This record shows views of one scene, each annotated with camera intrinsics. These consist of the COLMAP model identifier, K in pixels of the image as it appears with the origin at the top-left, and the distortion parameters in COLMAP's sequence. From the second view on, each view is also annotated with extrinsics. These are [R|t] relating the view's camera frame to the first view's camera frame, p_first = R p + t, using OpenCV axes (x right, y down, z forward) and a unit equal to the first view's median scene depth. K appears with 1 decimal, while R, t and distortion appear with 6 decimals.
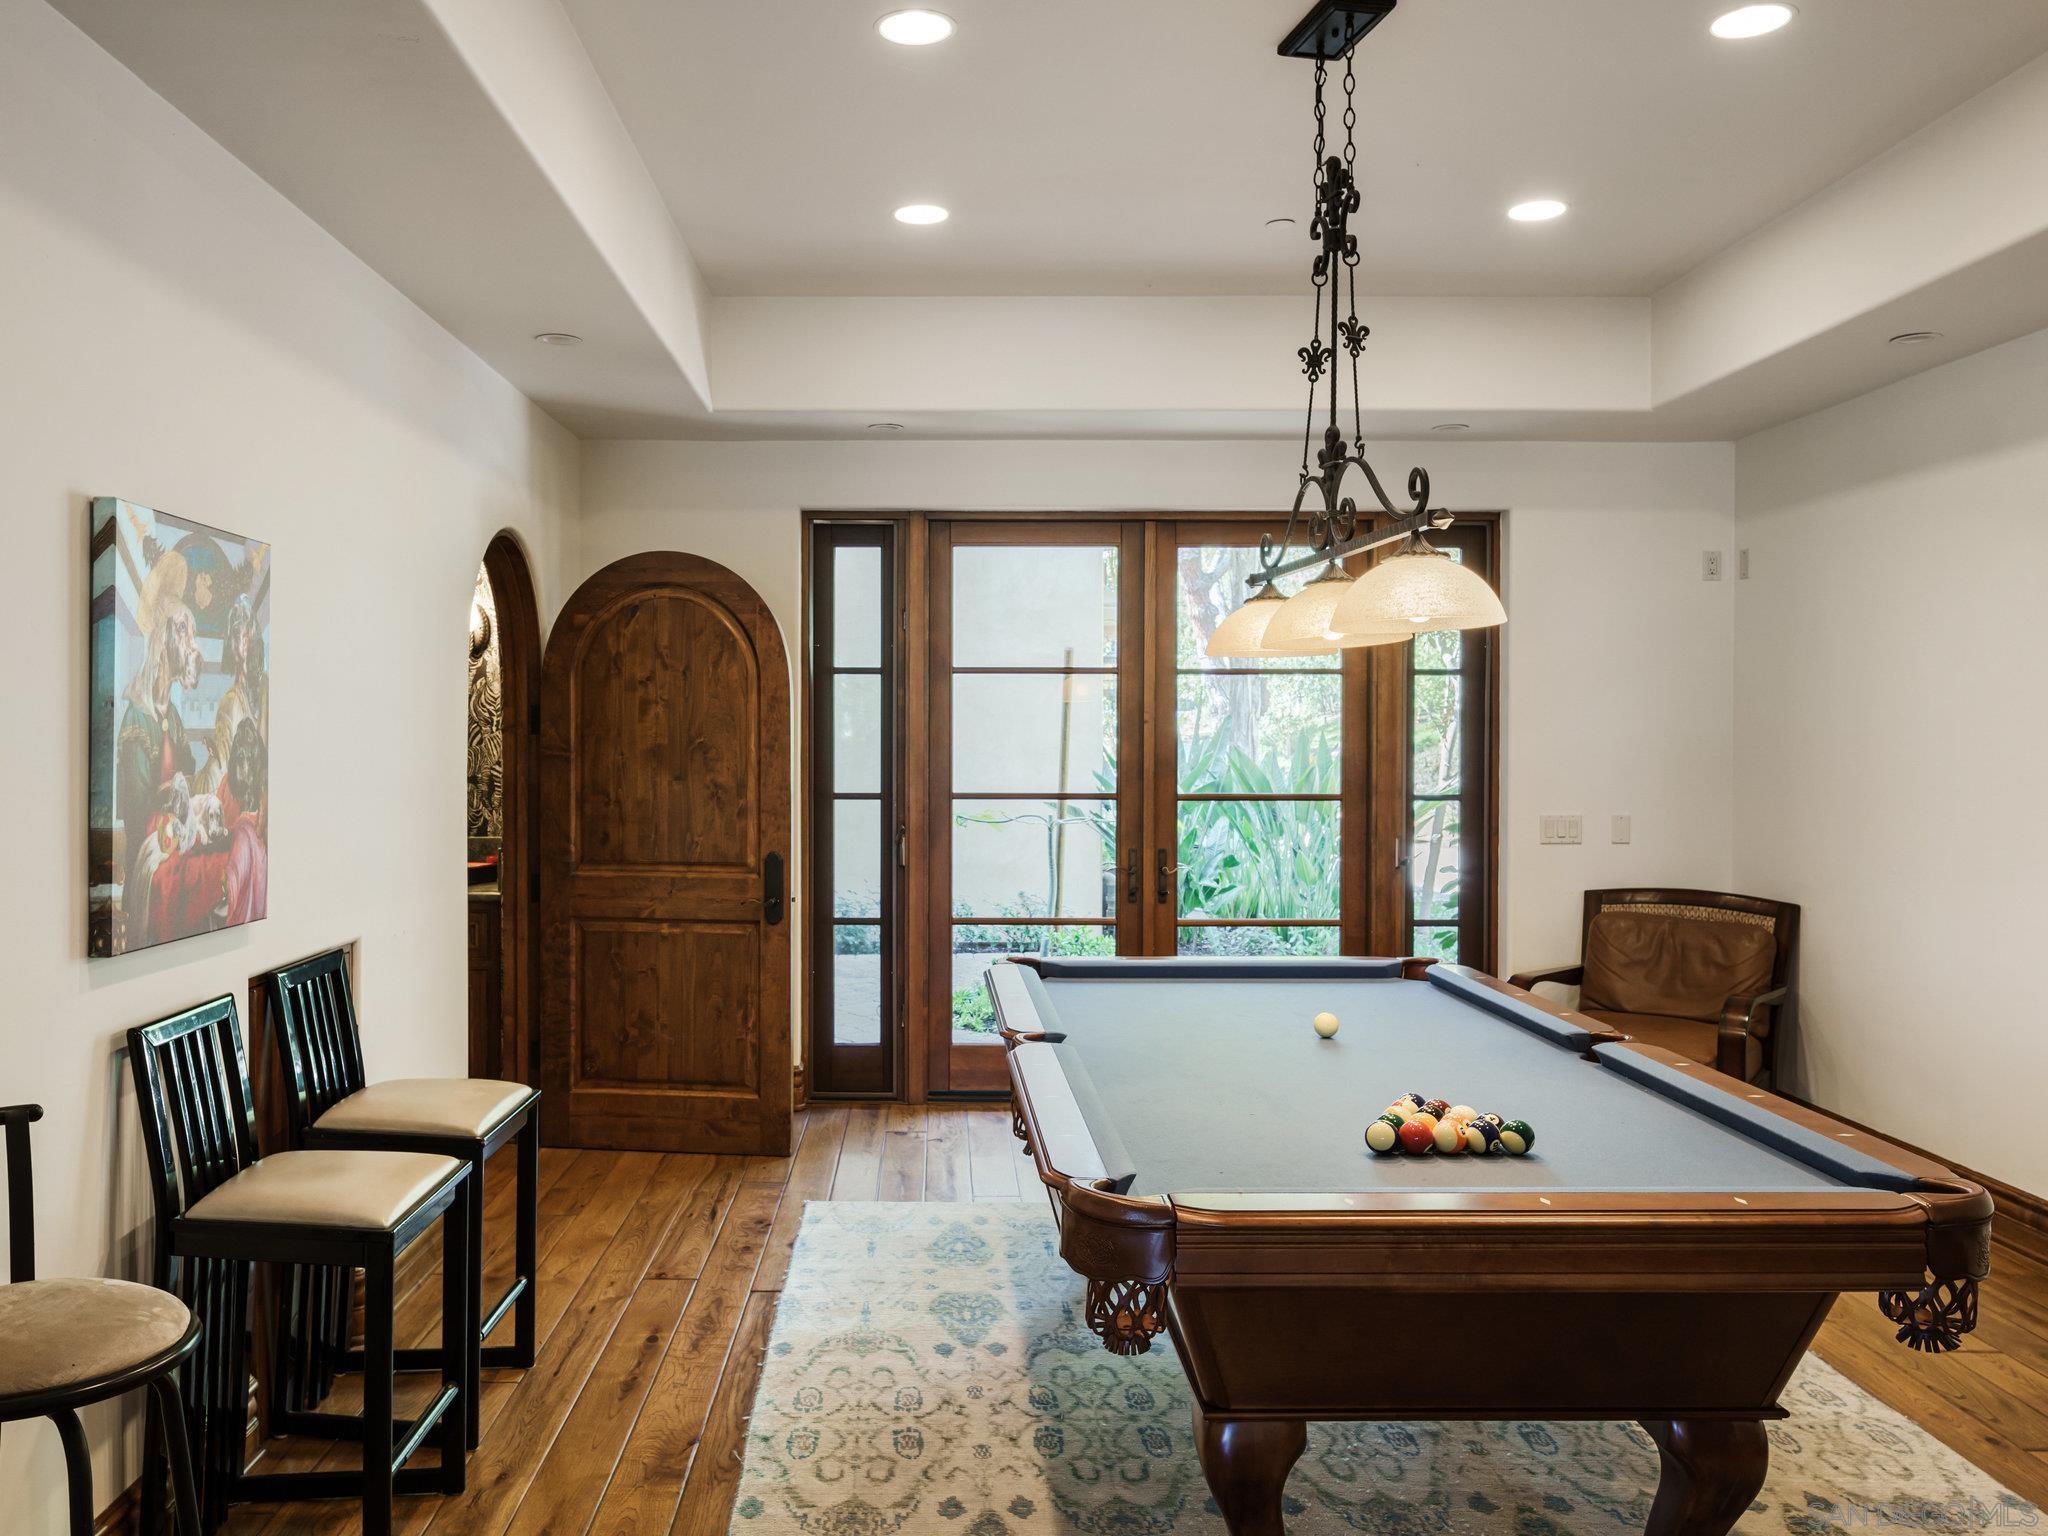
lens RADIAL K [[1434.1, 0, 1020.8], [0, 1434.1, 758.4], [0, 0, 1]] dist [-0.001069, 0.000276]
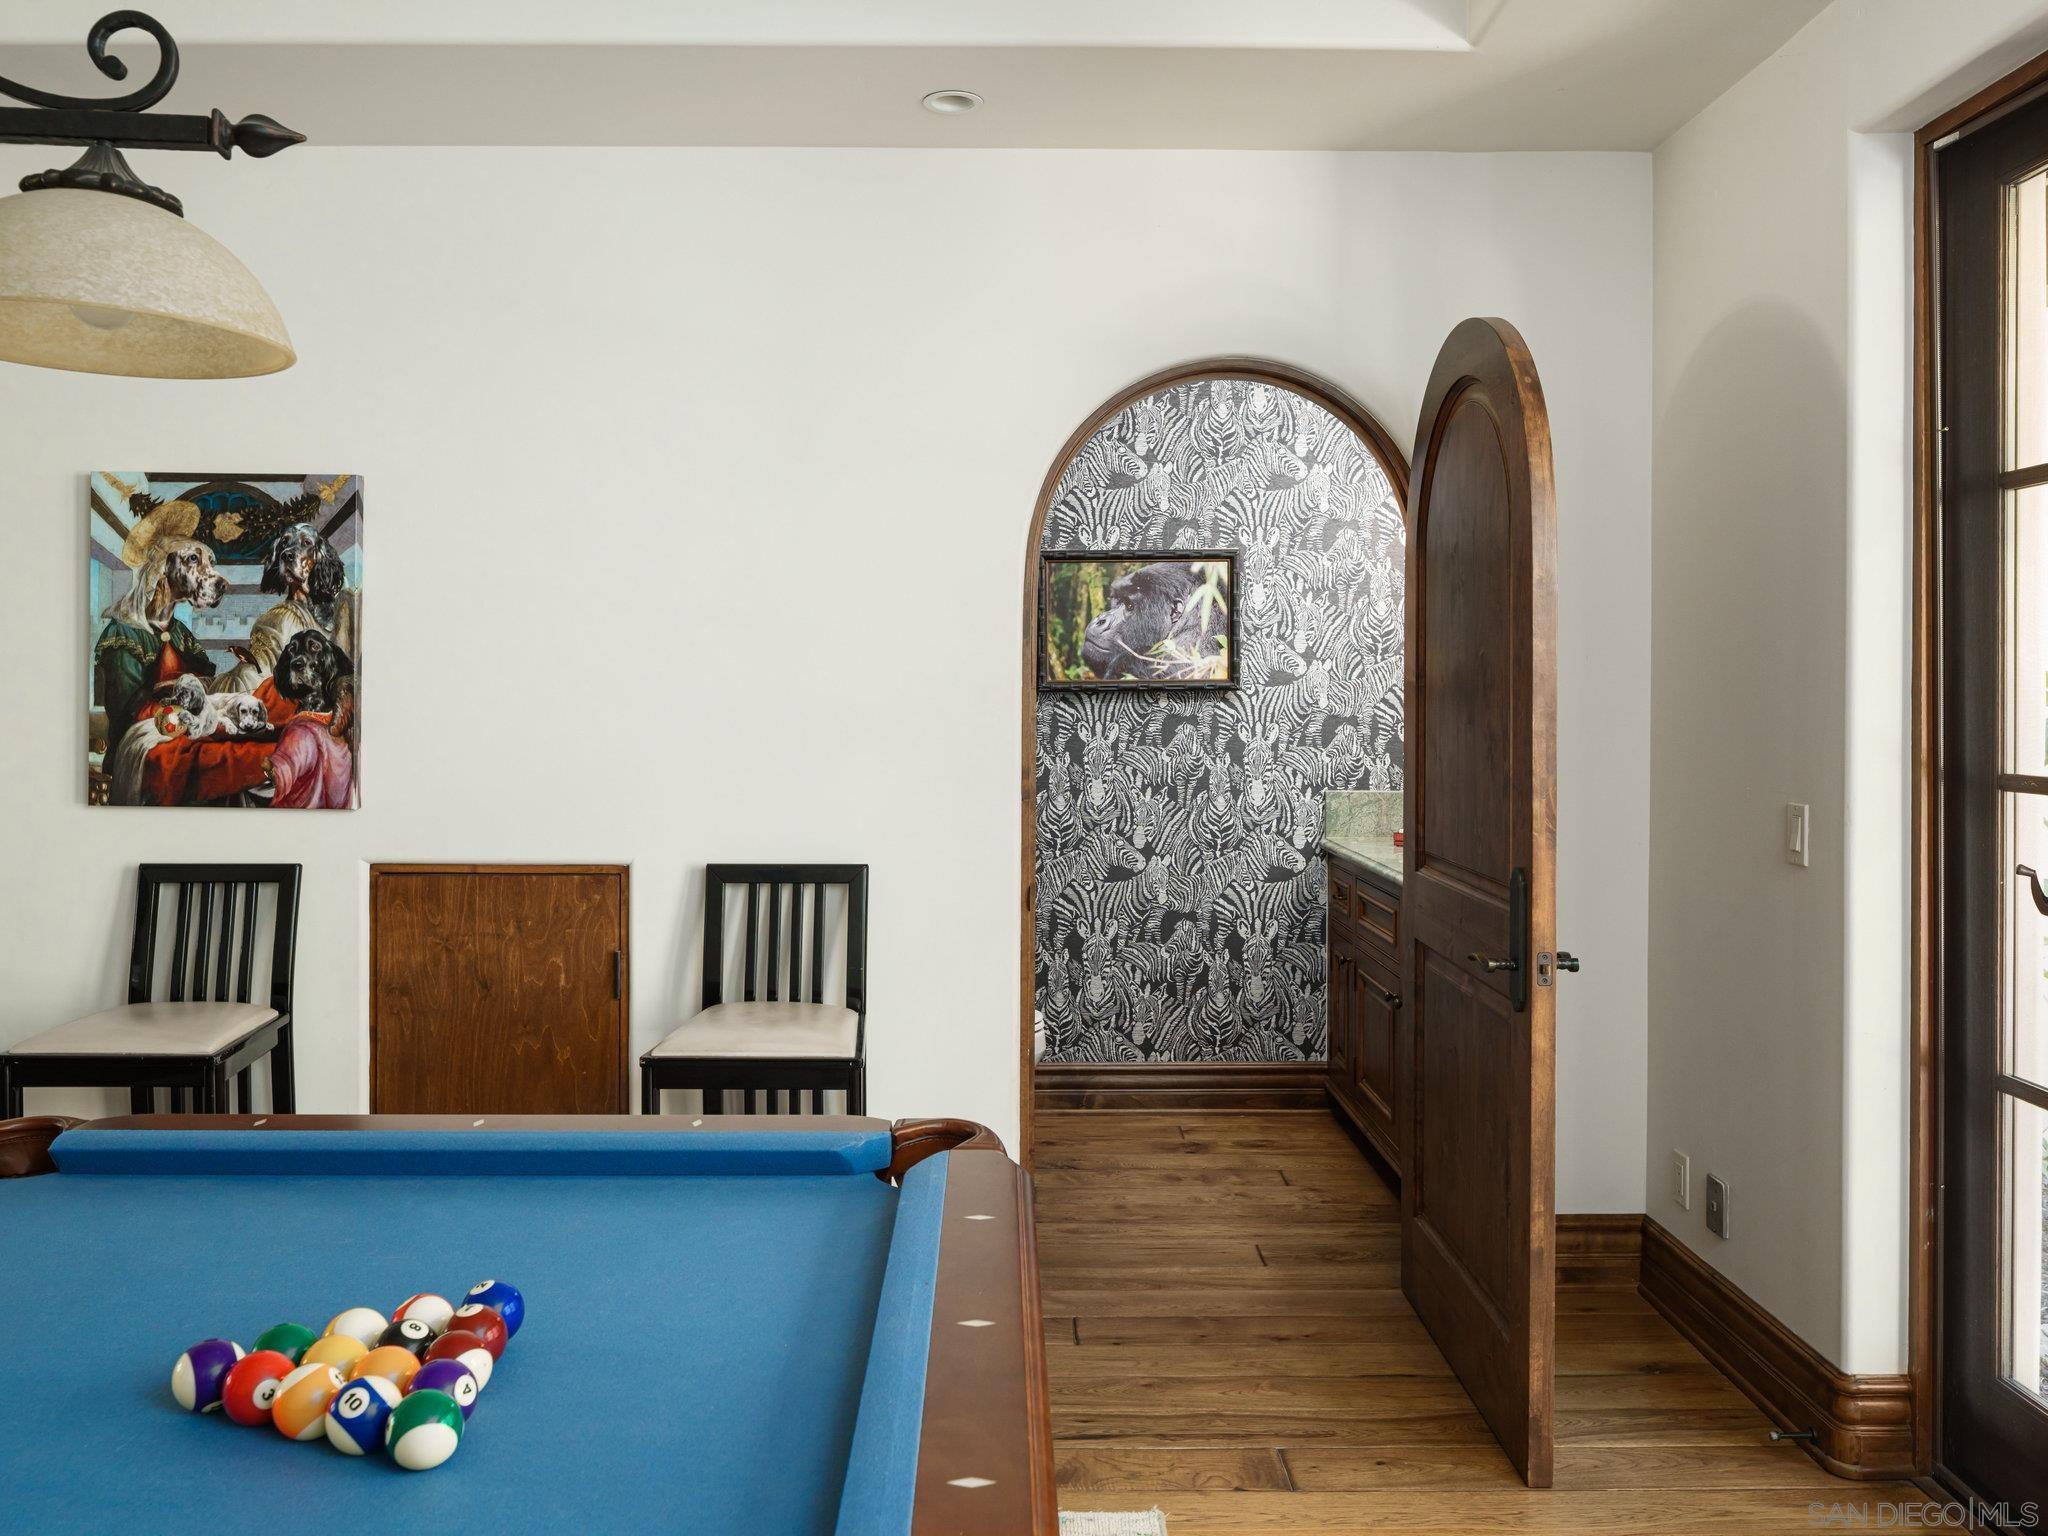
lens RADIAL K [[1434.1, 0, 1024.7], [0, 1434.1, 757.3], [0, 0, 1]] dist [-0.001069, 0.000276]
pose [[-0.010665, -0.004115, -0.999935, 0.651256], [-0.015777, 0.999868, -0.003946, 0.074361], [0.999819, 0.015733, -0.010728, 1.701445]]
